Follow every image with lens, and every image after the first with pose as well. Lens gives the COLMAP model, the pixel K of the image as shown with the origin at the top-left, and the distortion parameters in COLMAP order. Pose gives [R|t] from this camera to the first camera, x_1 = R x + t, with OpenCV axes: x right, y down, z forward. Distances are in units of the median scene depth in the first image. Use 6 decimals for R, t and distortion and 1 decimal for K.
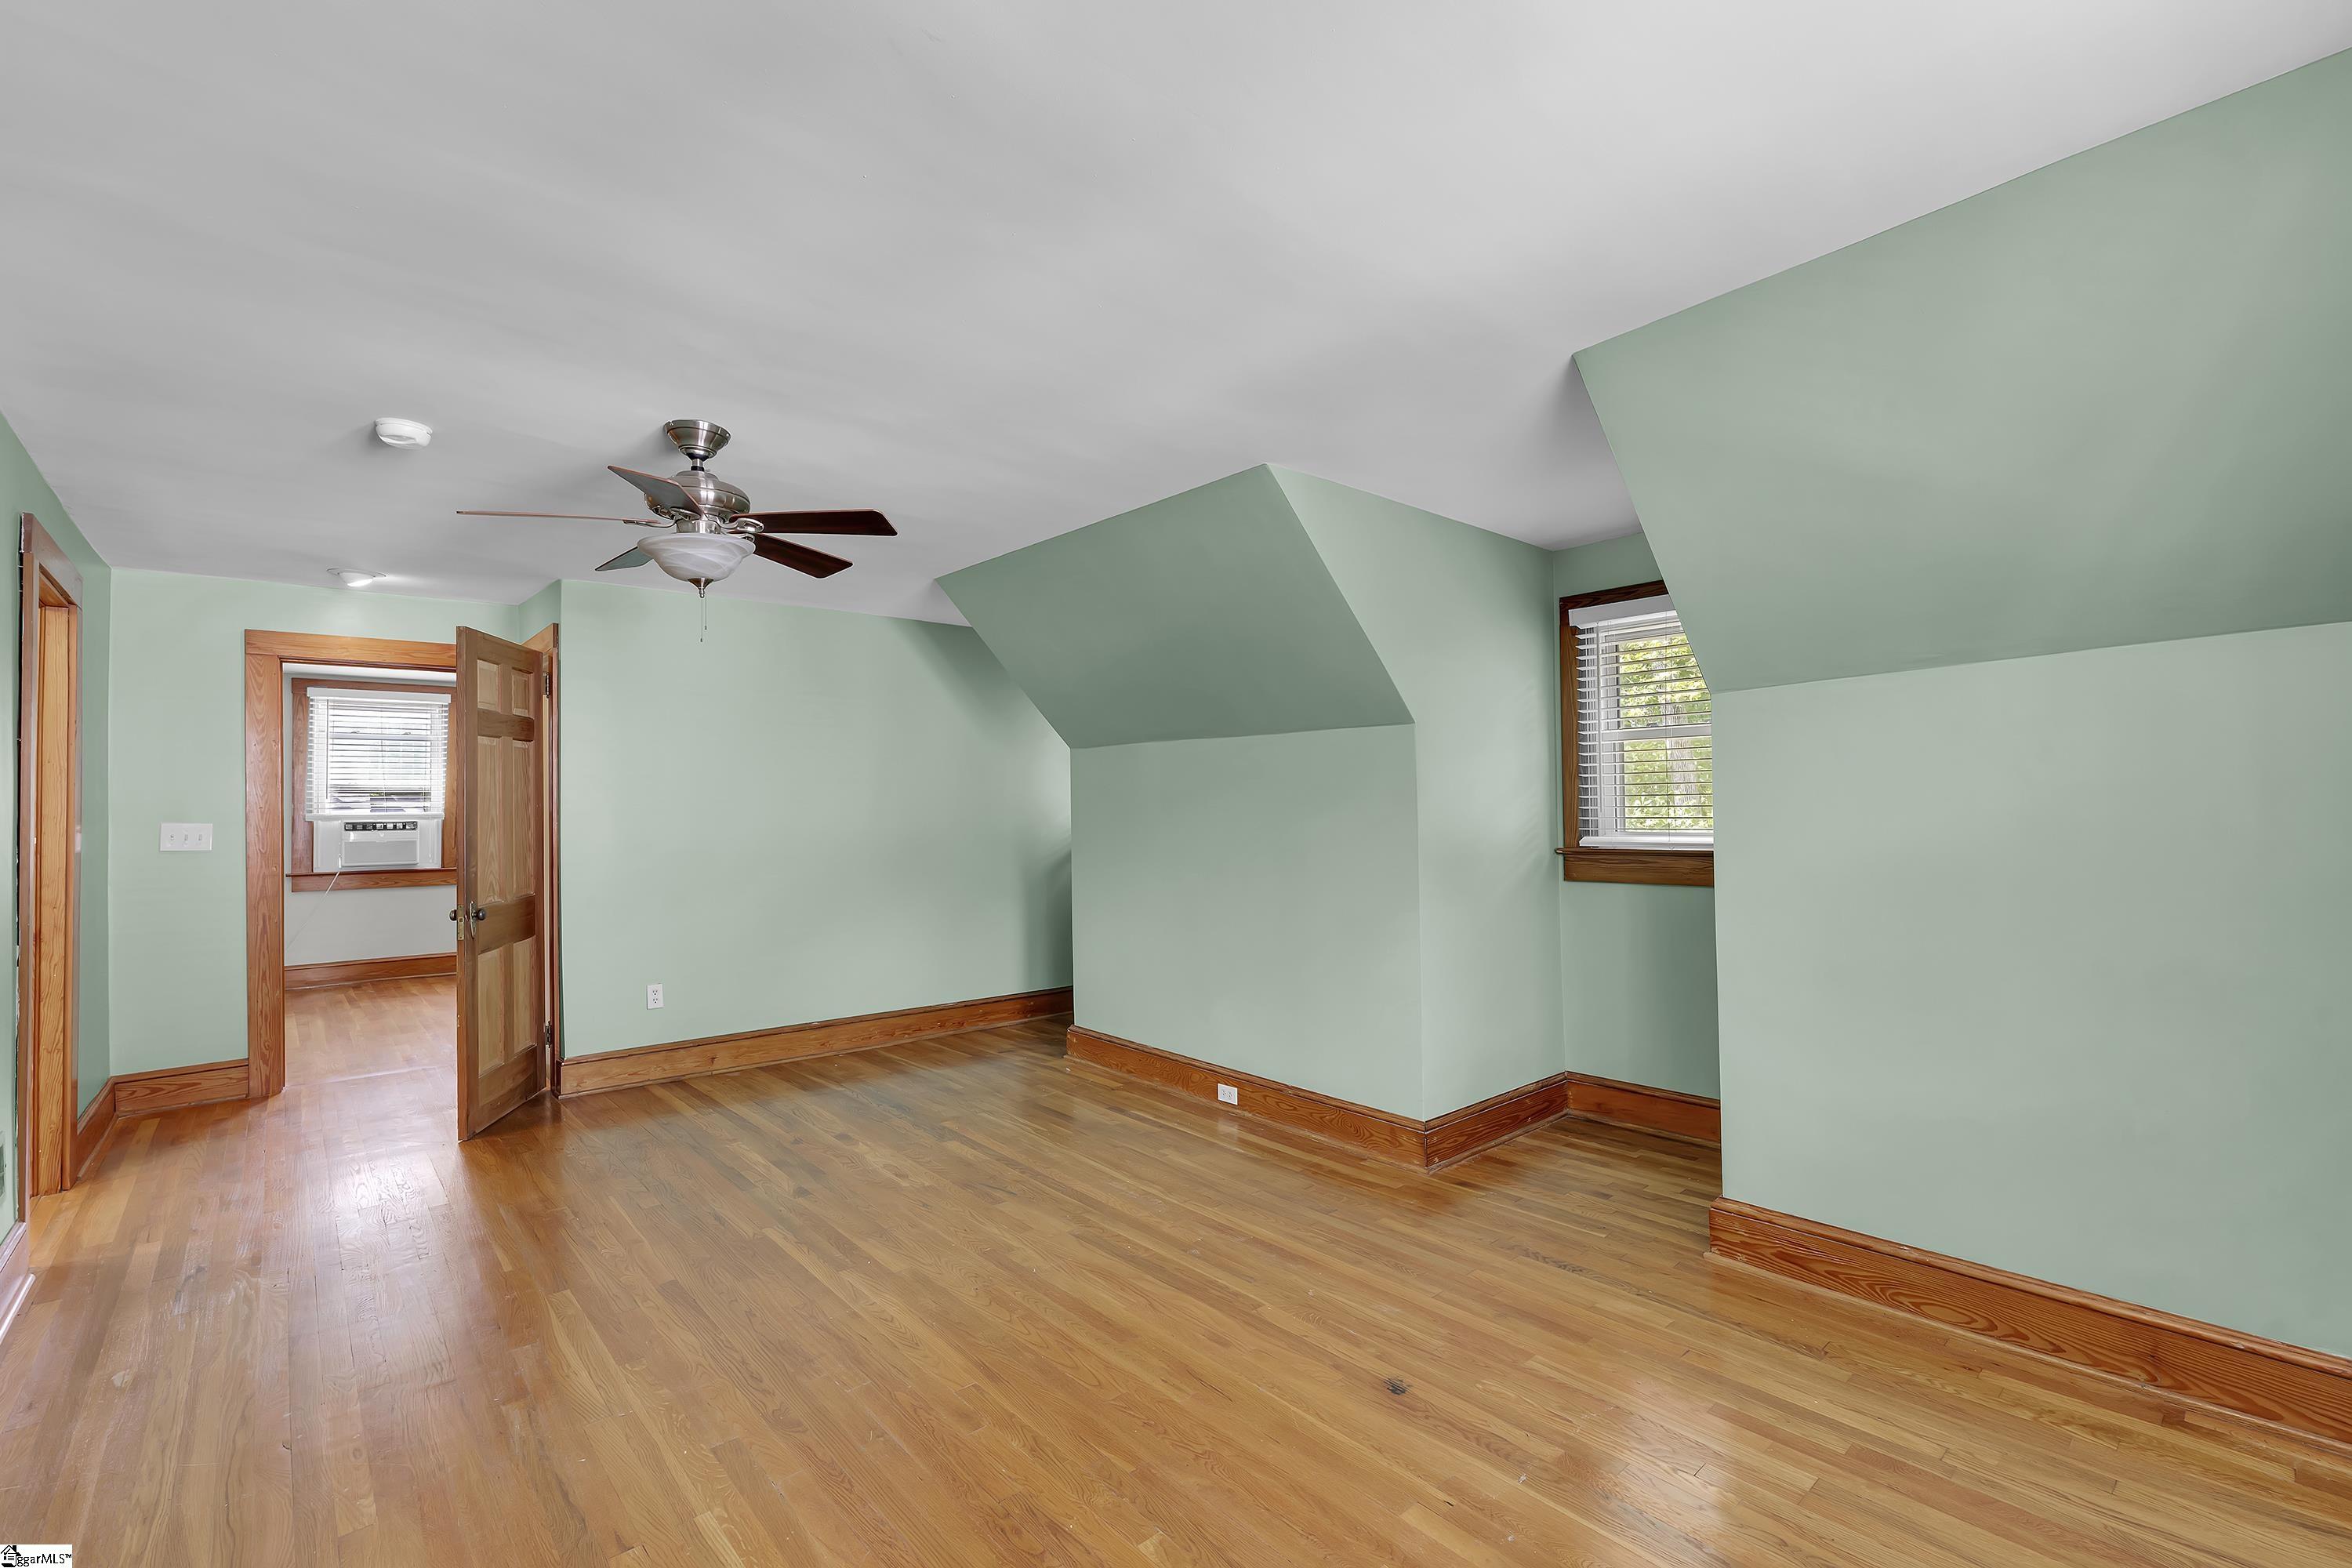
lens RADIAL K [[1021.7, 0, 1178.0], [0, 1021.7, 790.6], [0, 0, 1]] dist [-0.003450, -0.000075]
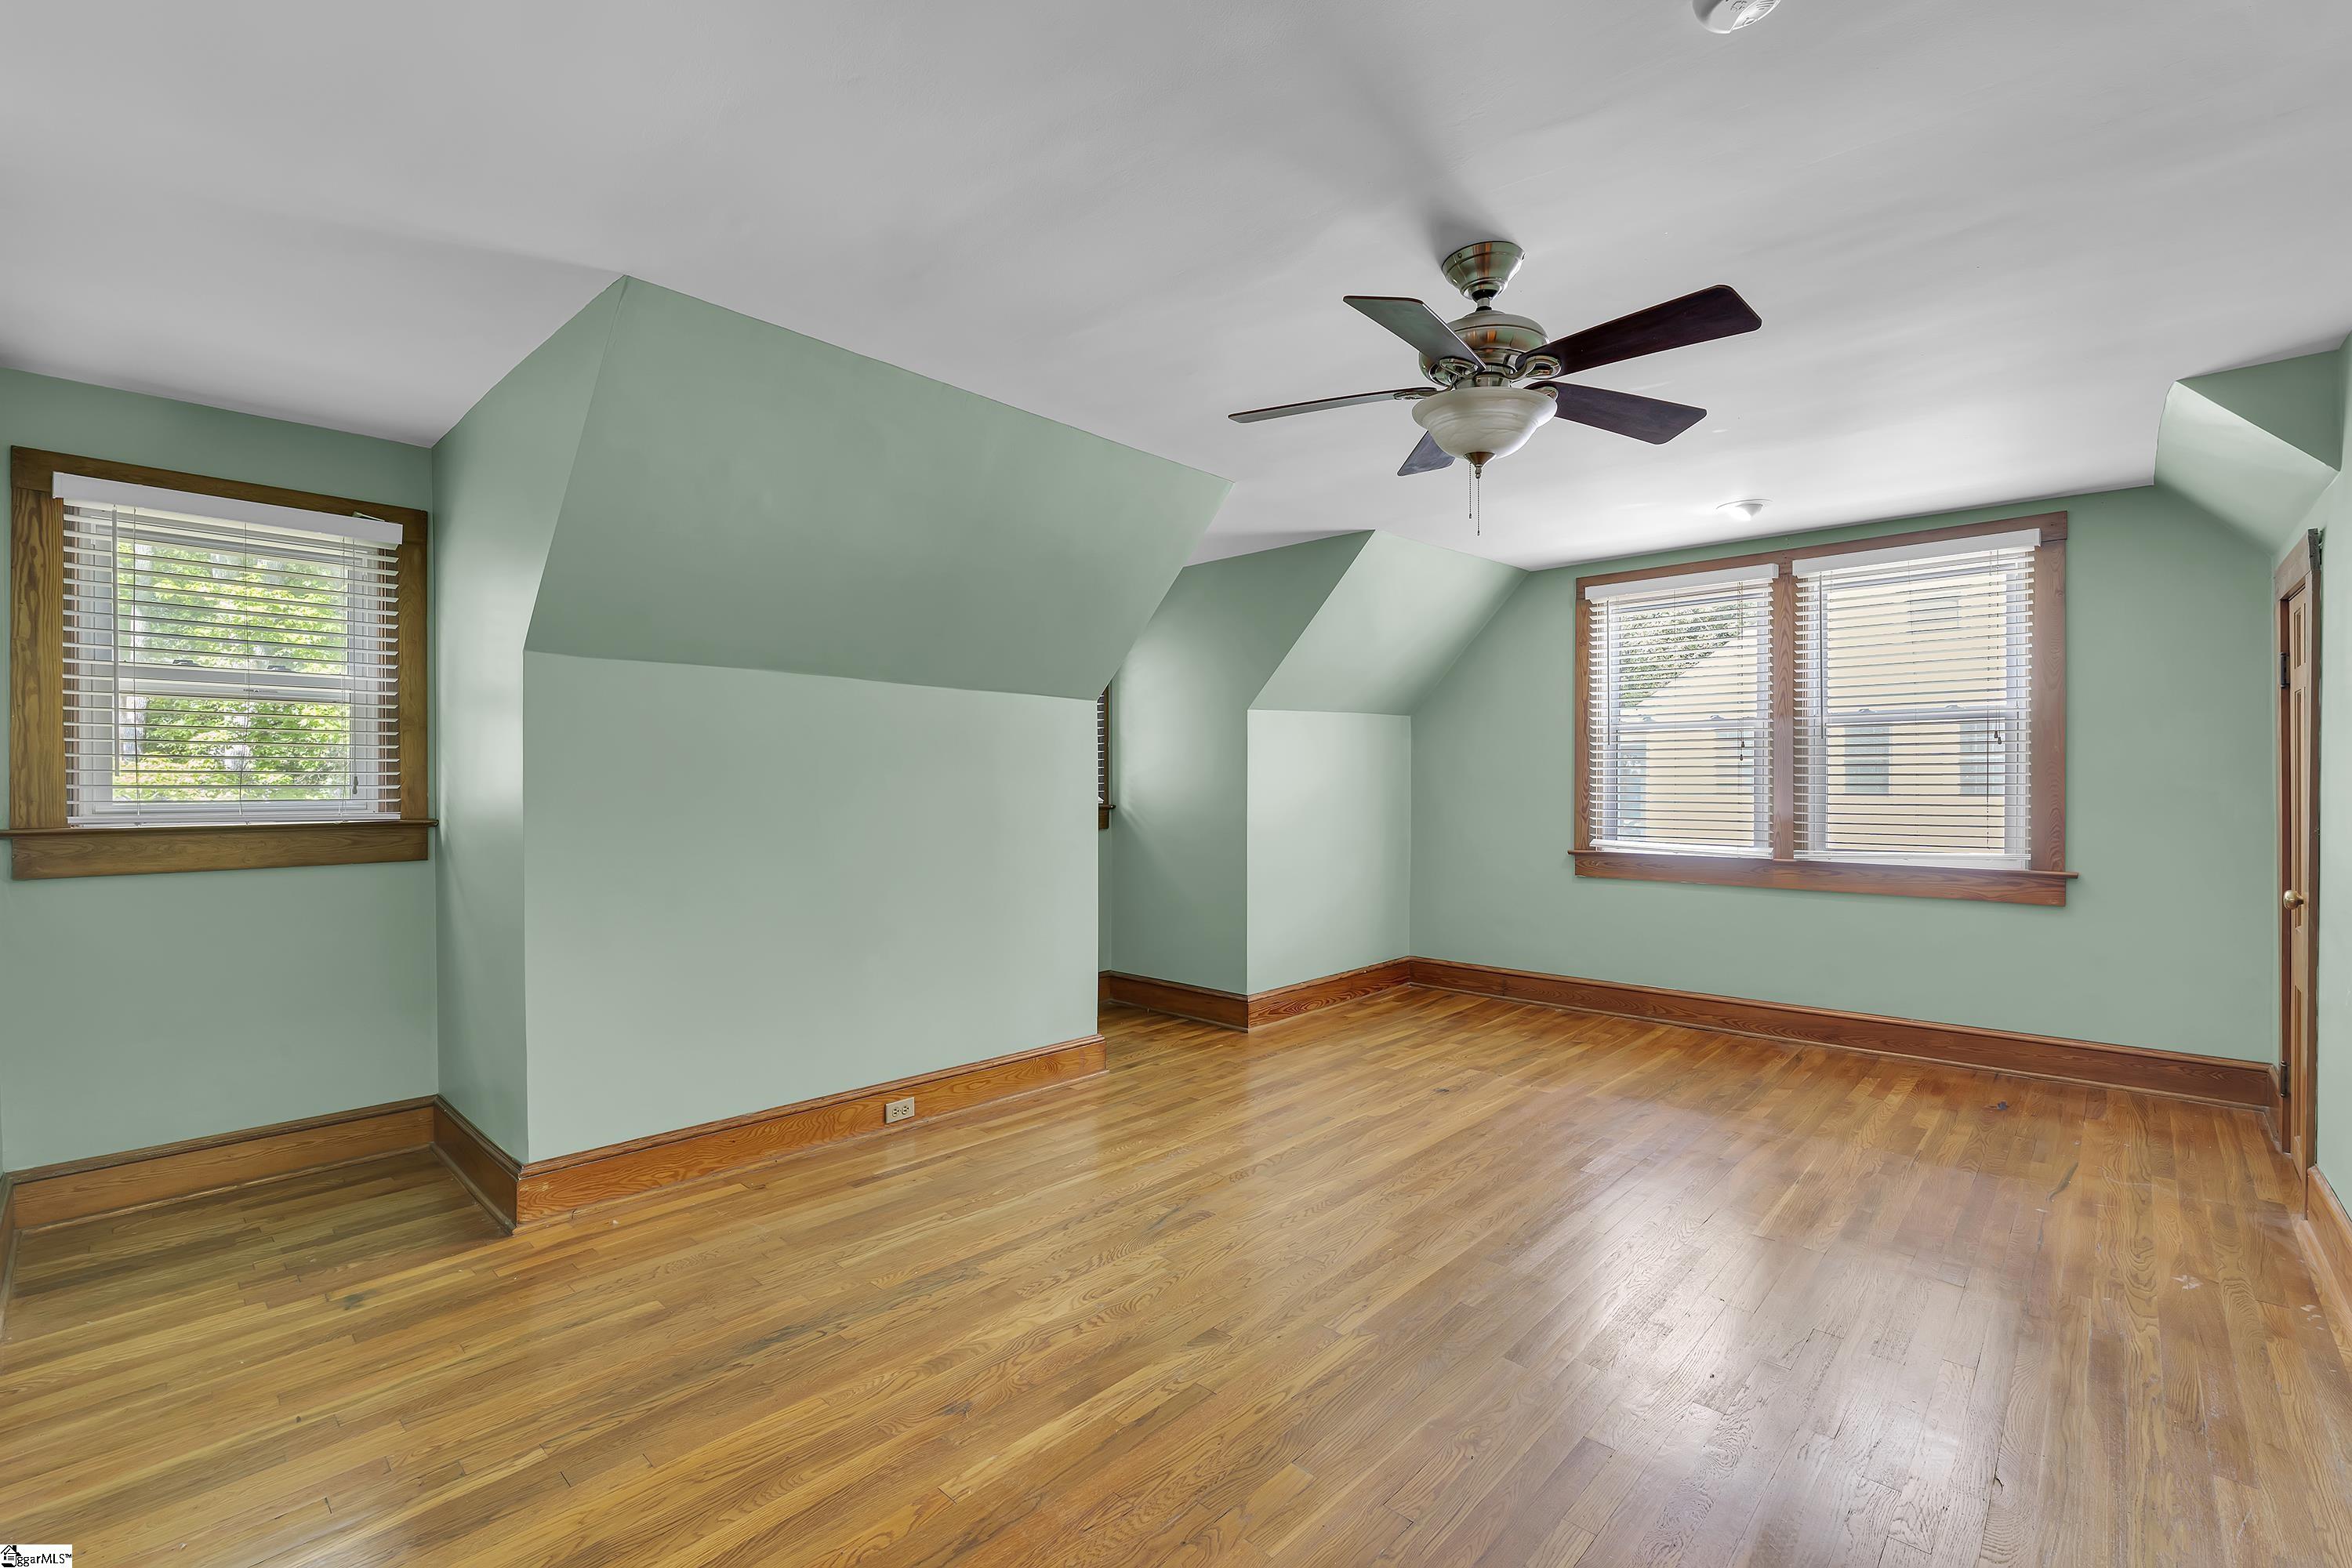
lens RADIAL K [[1021.7, 0, 1188.6], [0, 1021.7, 782.9], [0, 0, 1]] dist [-0.003450, -0.000075]
pose [[-0.101351, 0.010563, 0.994795, -0.901111], [-0.016788, 0.999783, -0.012327, 0.042675], [-0.994709, -0.017950, -0.101152, 0.959829]]
